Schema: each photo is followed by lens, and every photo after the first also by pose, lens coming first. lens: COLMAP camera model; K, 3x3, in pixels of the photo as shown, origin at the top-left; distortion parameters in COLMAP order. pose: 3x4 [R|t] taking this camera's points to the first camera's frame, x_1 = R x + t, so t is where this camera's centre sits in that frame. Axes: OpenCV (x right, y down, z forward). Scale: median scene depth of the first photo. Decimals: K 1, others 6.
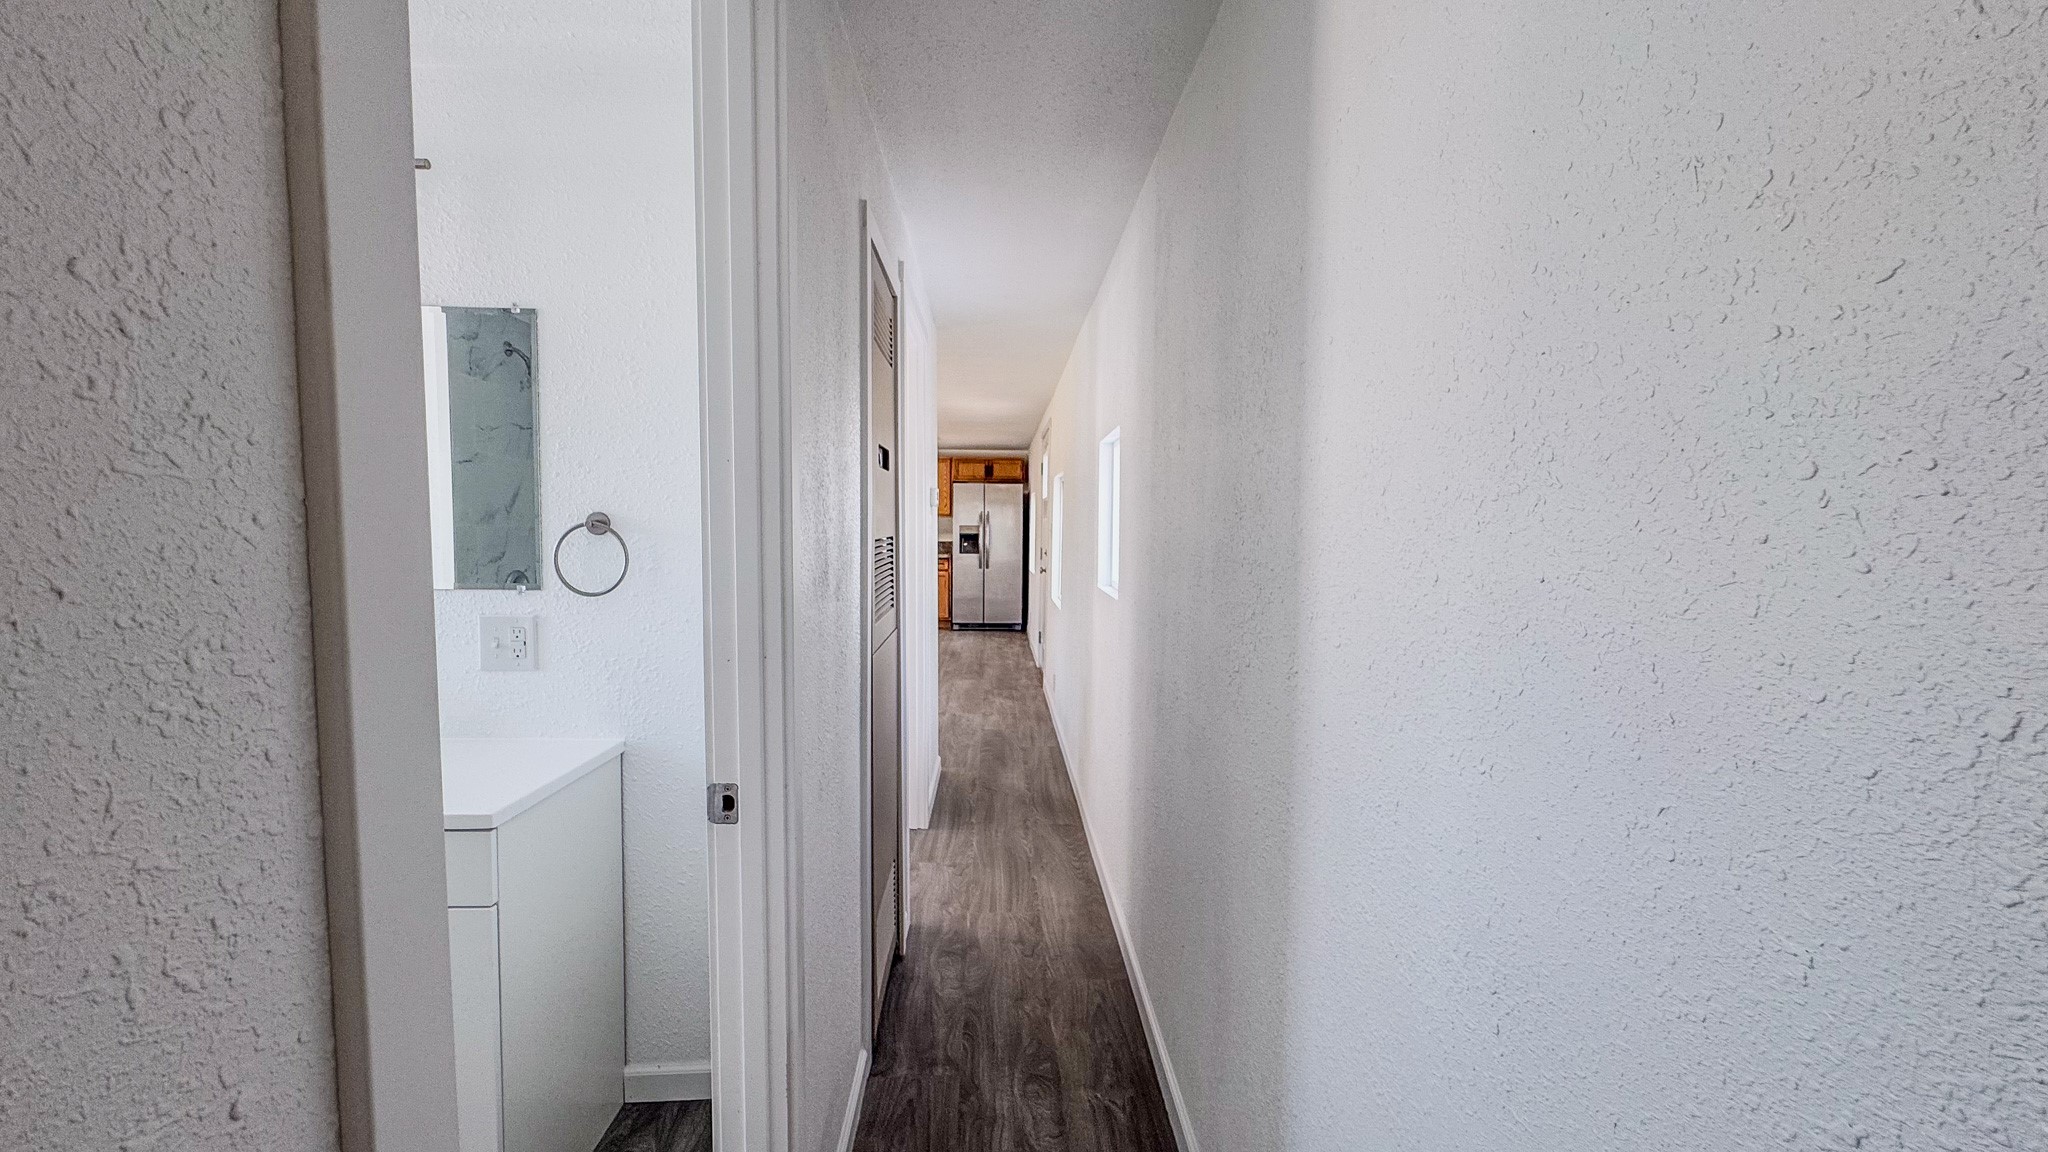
lens RADIAL K [[816.1, 0, 1032.4], [0, 816.1, 570.6], [0, 0, 1]] dist [-0.005544, 0.001291]
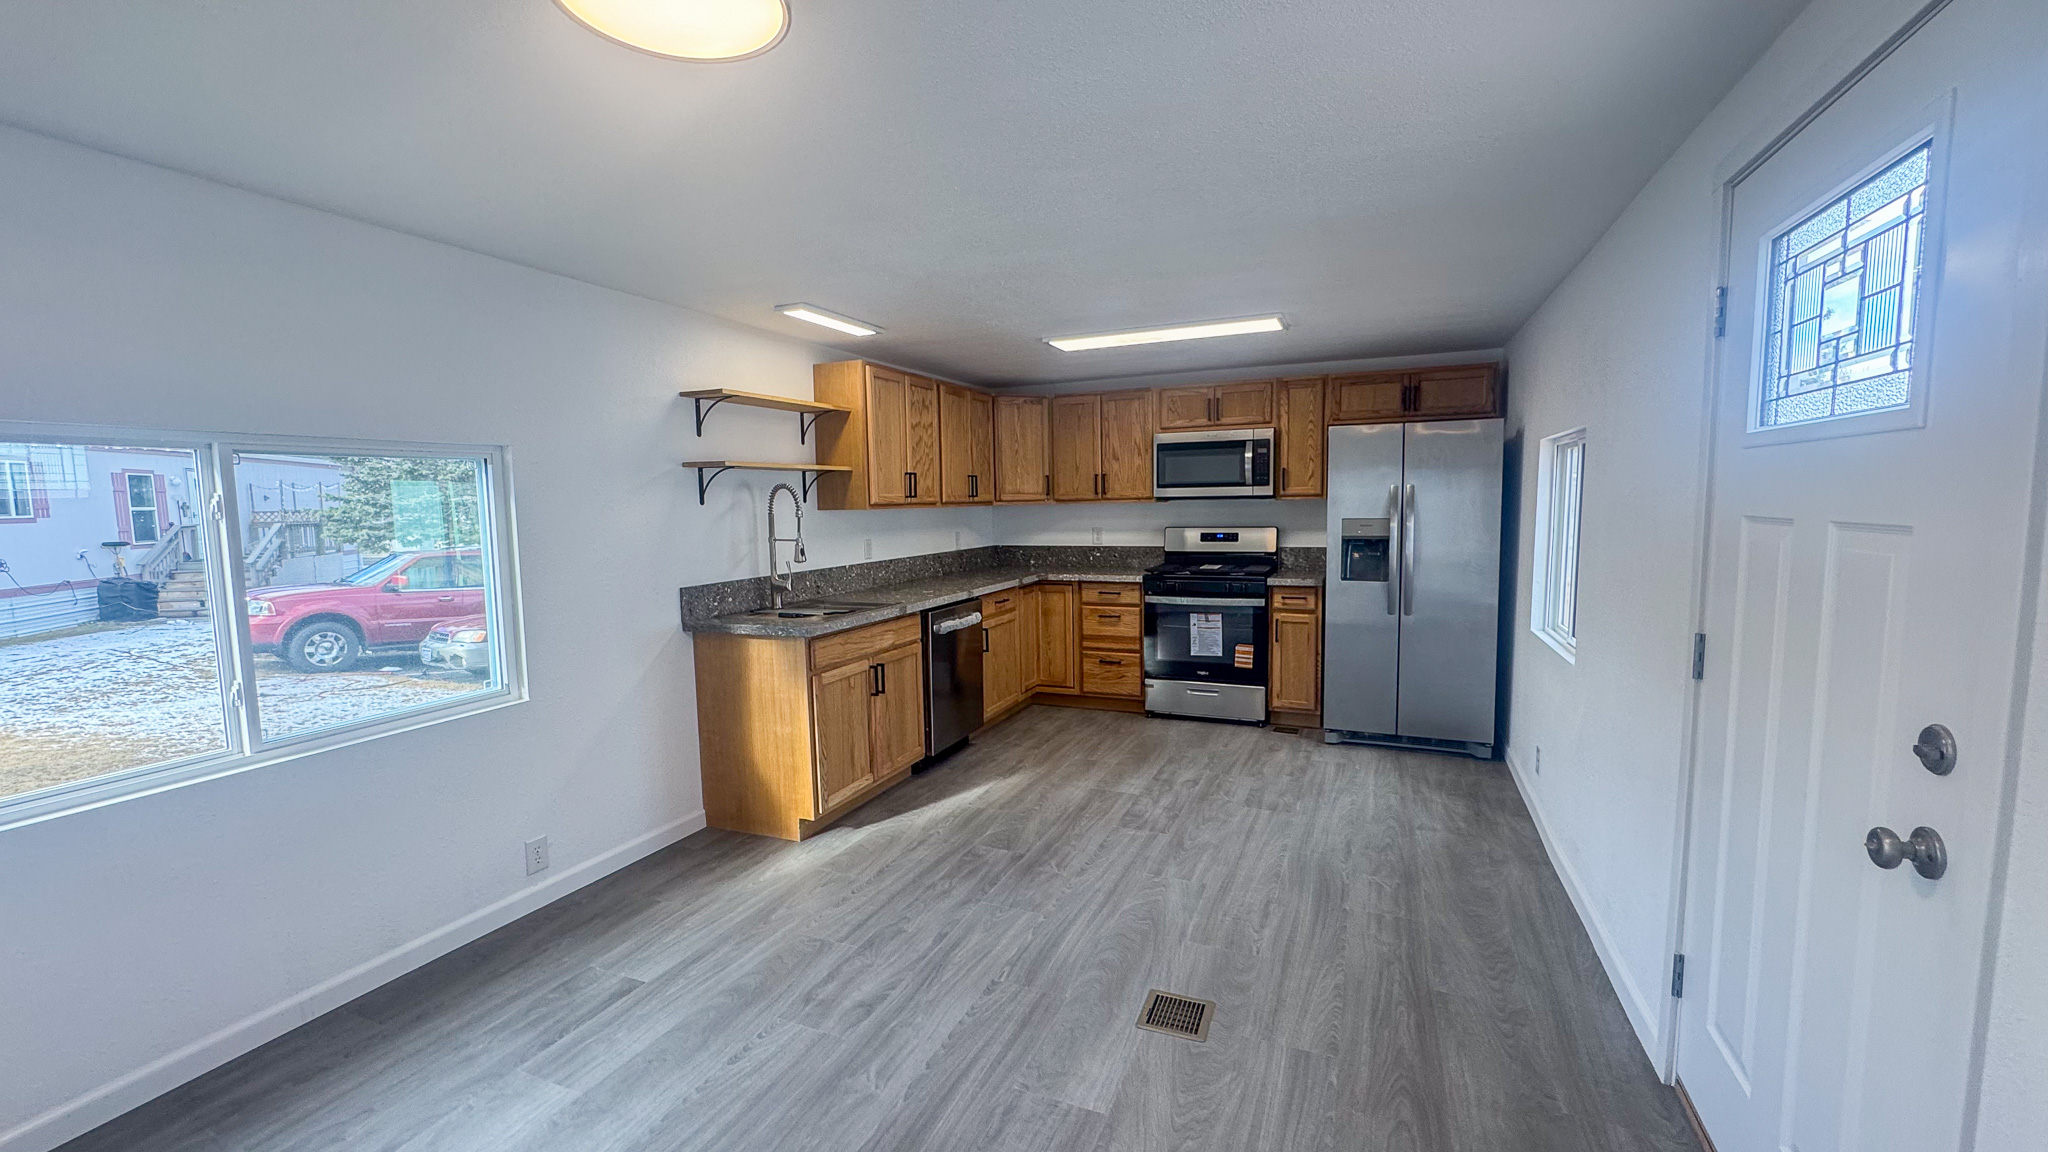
lens RADIAL K [[816.1, 0, 1023.2], [0, 816.1, 575.5], [0, 0, 1]] dist [-0.005544, 0.001291]
pose [[0.897133, 0.010142, -0.441644, -0.047209], [0.000876, 0.999694, 0.024738, -0.034529], [0.441759, -0.022580, 0.896849, 0.507890]]
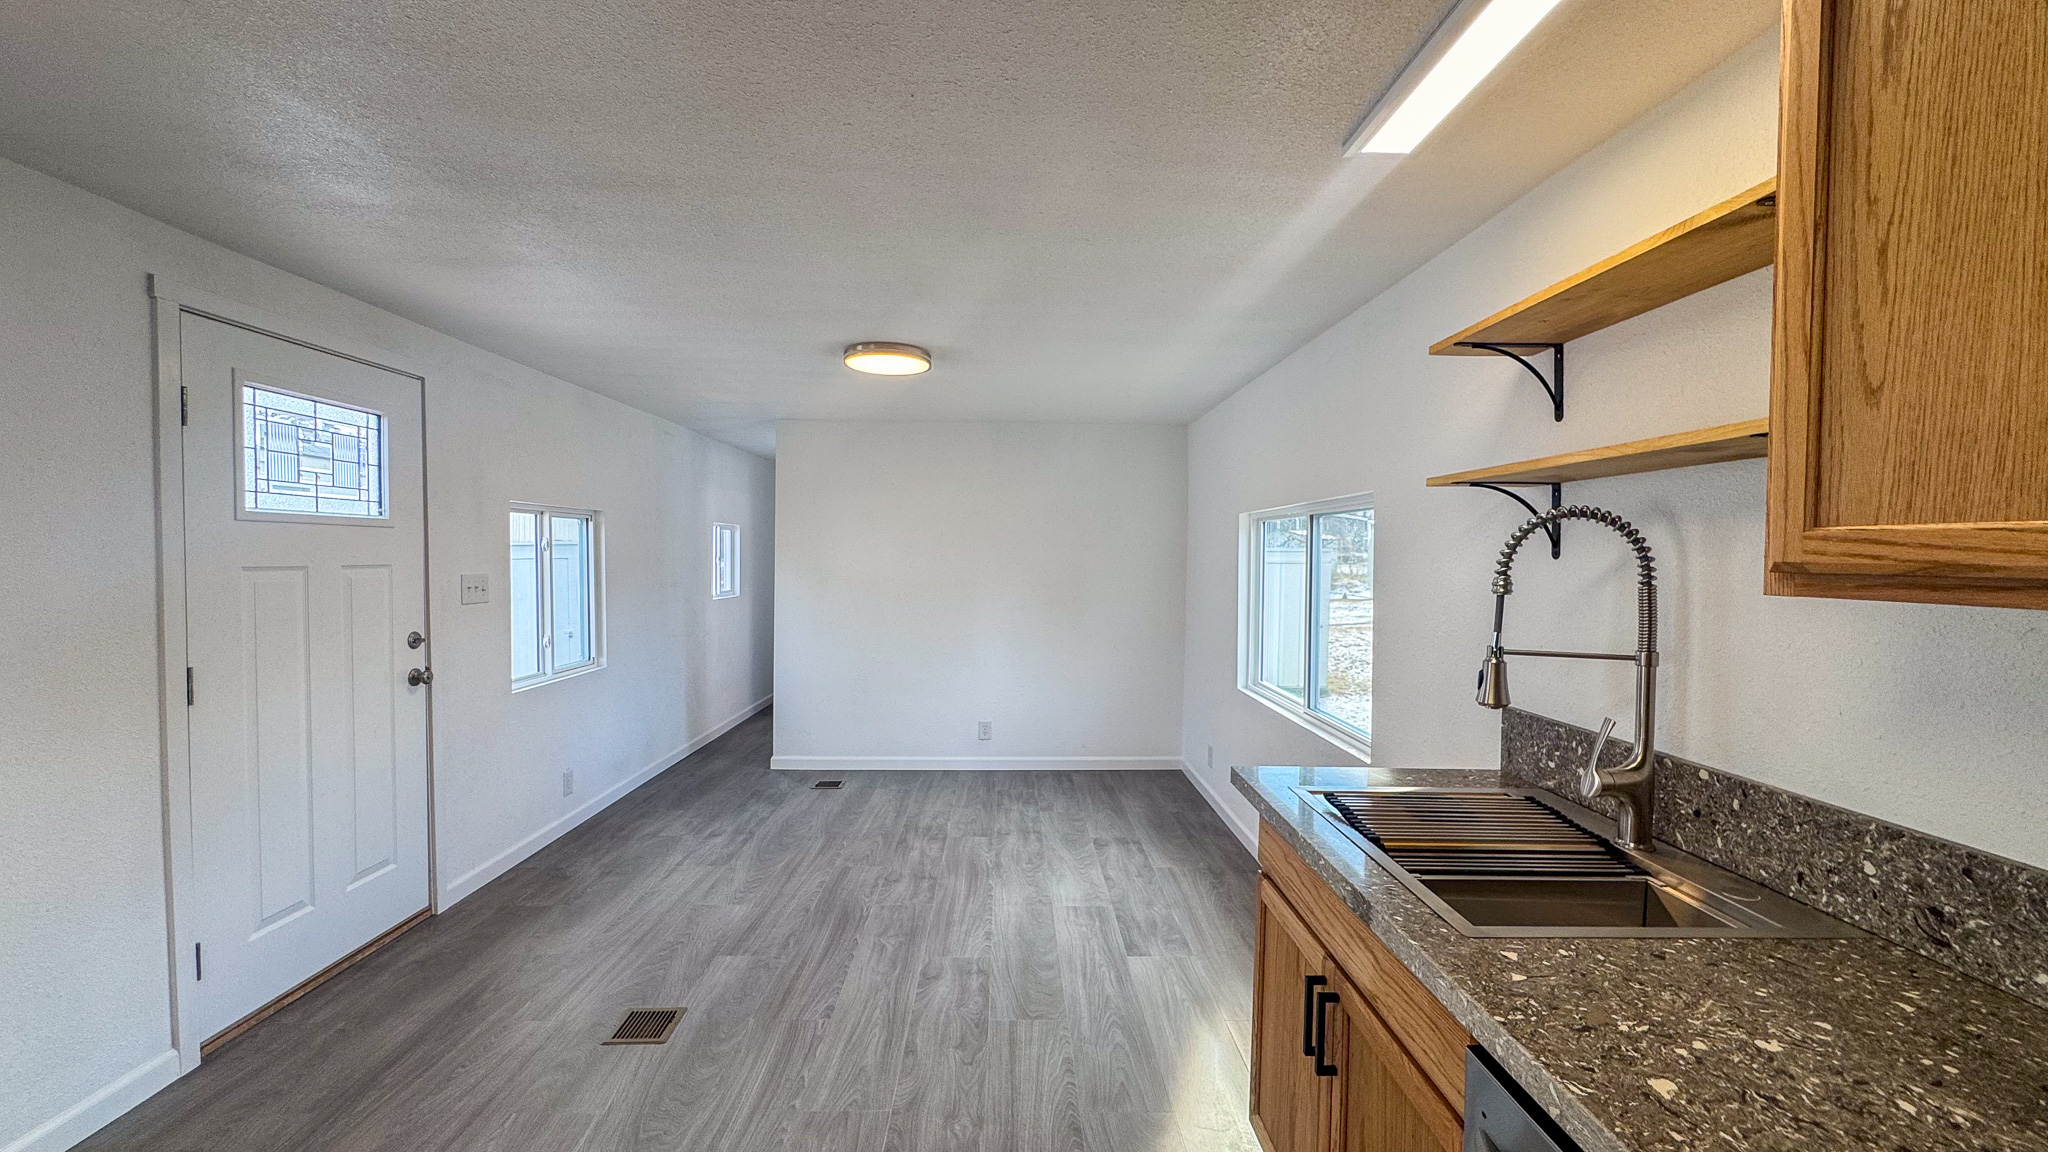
lens RADIAL K [[816.1, 0, 1026.7], [0, 816.1, 577.5], [0, 0, 1]] dist [-0.005544, 0.001291]
pose [[-0.999442, -0.024129, 0.023091, -0.225061], [-0.021722, 0.994813, 0.099378, -0.068393], [-0.025369, 0.098821, -0.994782, 0.954499]]
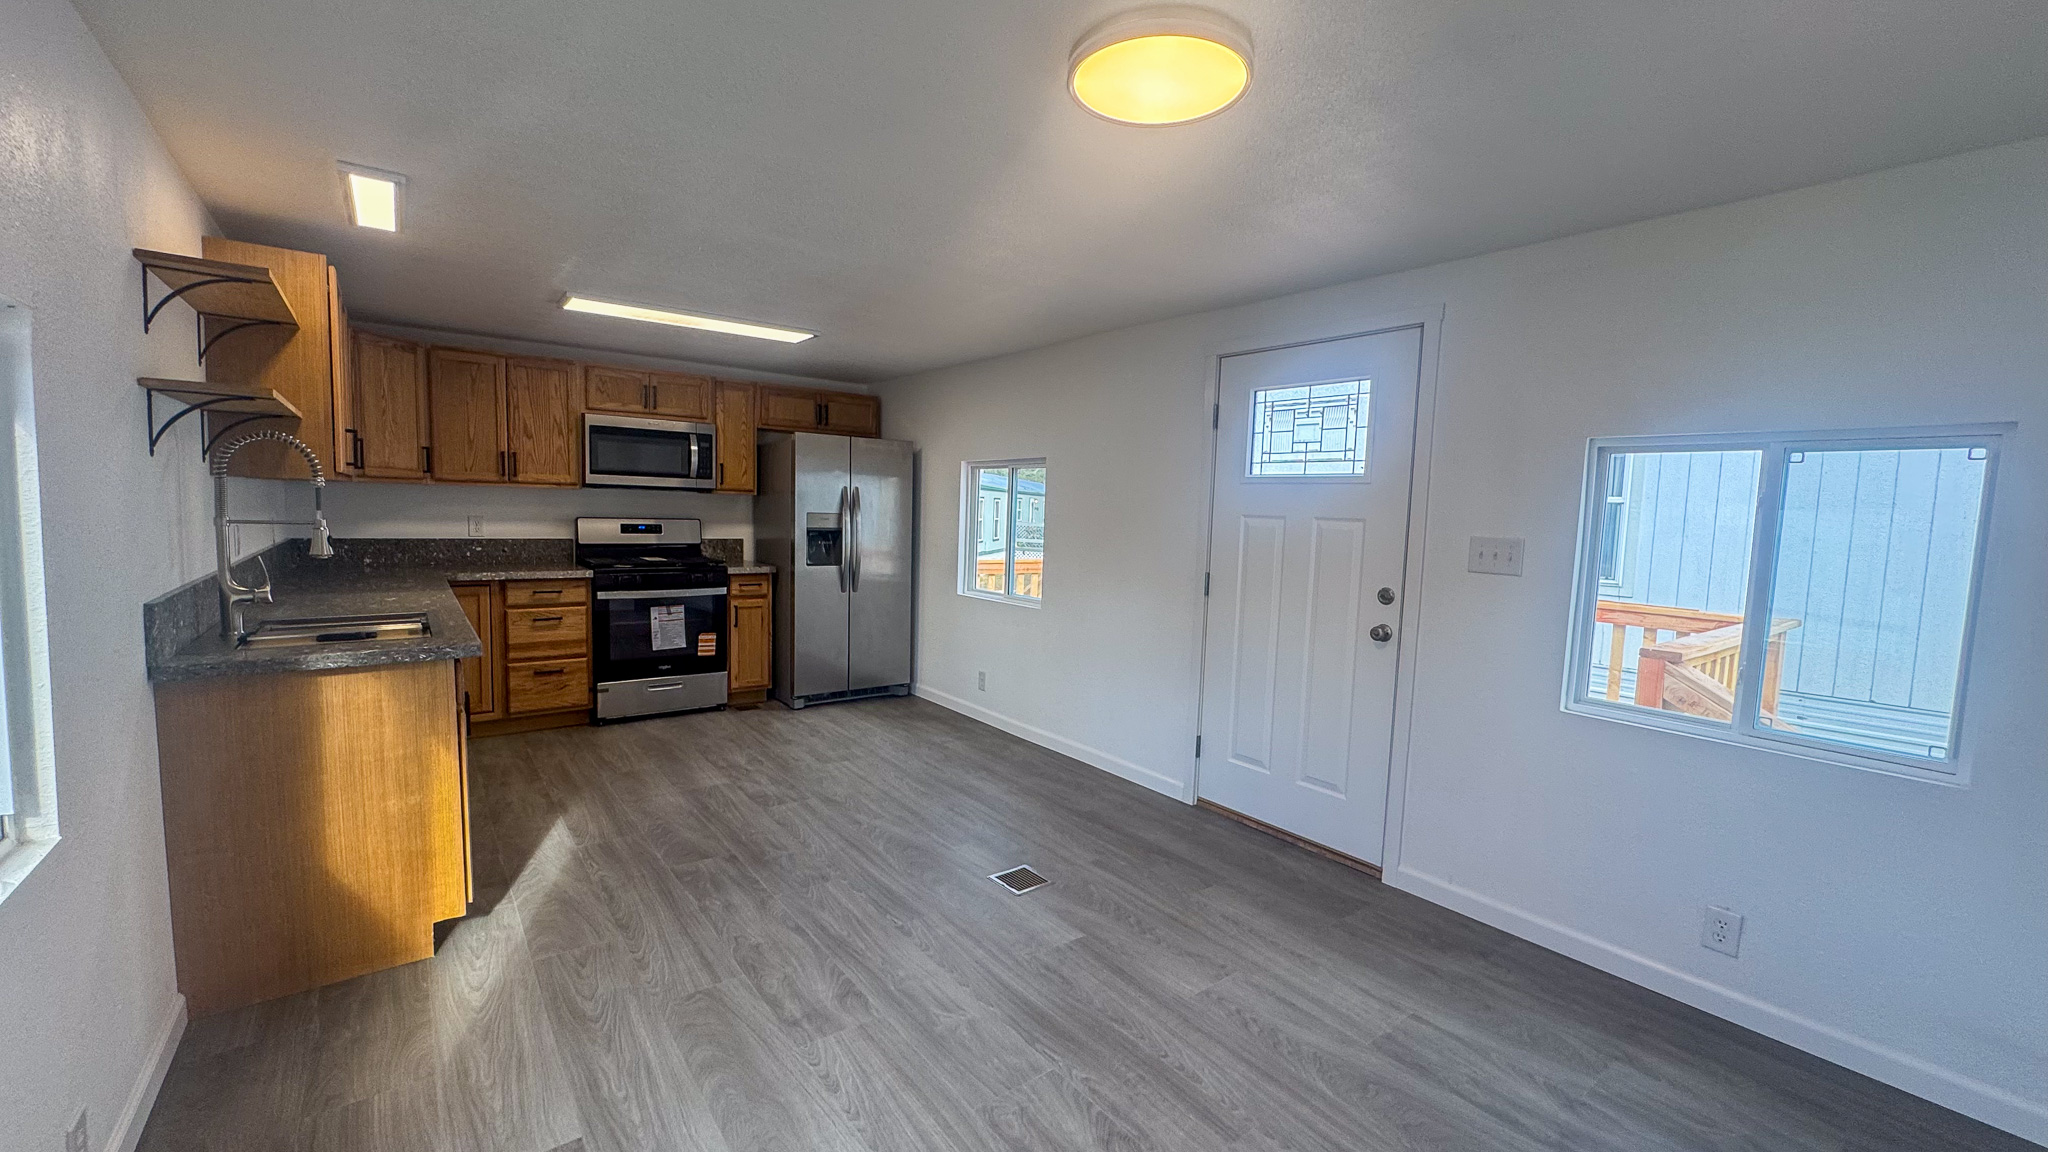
lens RADIAL K [[816.1, 0, 1022.3], [0, 816.1, 575.9], [0, 0, 1]] dist [-0.005544, 0.001291]
pose [[0.822642, -0.035974, 0.567420, -0.274641], [0.018880, 0.999174, 0.035976, -0.030319], [-0.568246, -0.018882, 0.822642, 0.480324]]
